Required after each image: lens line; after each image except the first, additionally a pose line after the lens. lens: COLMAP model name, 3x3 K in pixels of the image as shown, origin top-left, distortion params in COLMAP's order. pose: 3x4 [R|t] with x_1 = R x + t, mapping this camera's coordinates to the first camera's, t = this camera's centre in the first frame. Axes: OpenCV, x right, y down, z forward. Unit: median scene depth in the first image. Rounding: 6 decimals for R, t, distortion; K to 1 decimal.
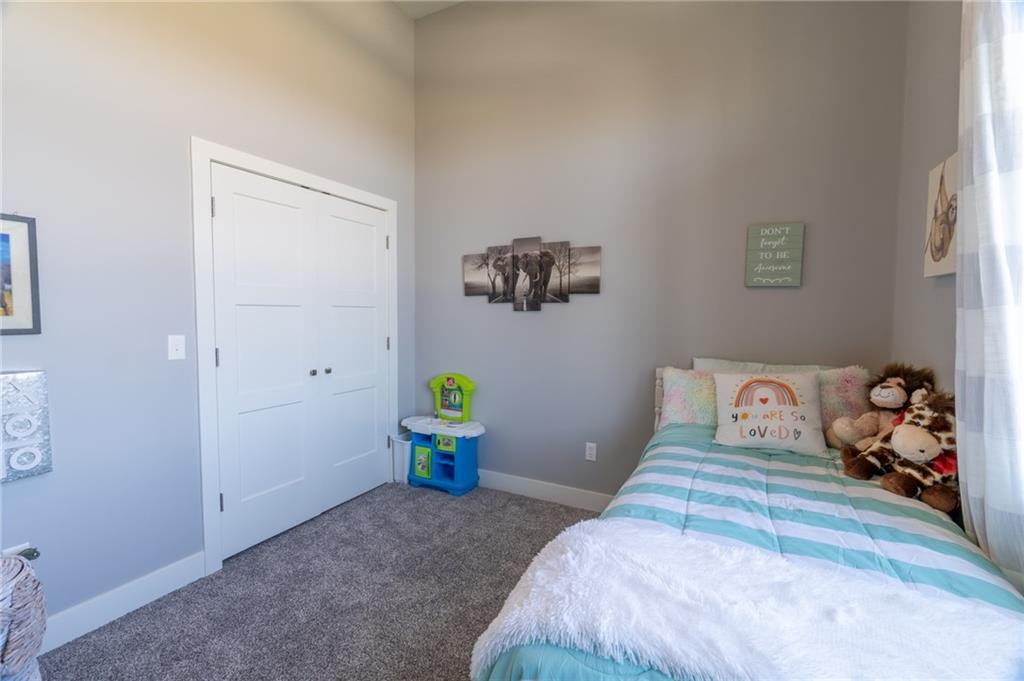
lens RADIAL K [[443.4, 0, 511.2], [0, 443.4, 333.5], [0, 0, 1]] dist [-0.002652, -0.000116]
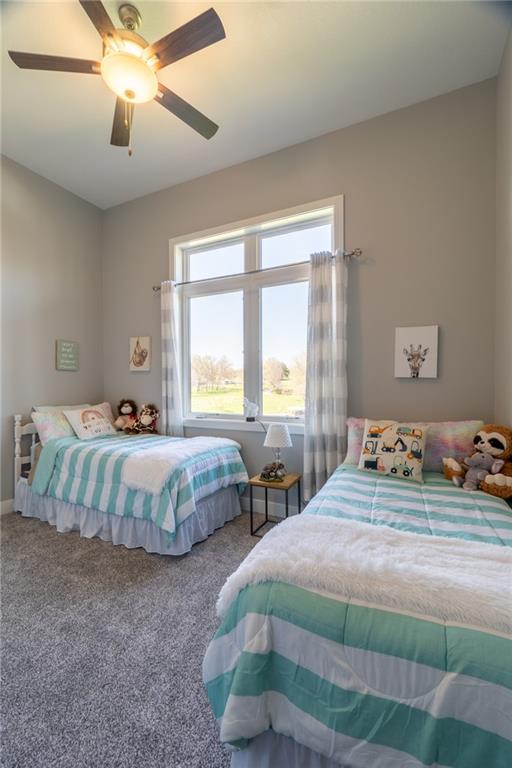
lens RADIAL K [[332.5, 0, 255.3], [0, 332.5, 383.2], [0, 0, 1]] dist [-0.002652, -0.000116]
pose [[-0.024207, -0.005644, 0.999691, -1.237219], [0.047953, 0.998826, 0.006800, -0.010659], [-0.998556, 0.048103, -0.023908, 0.148702]]
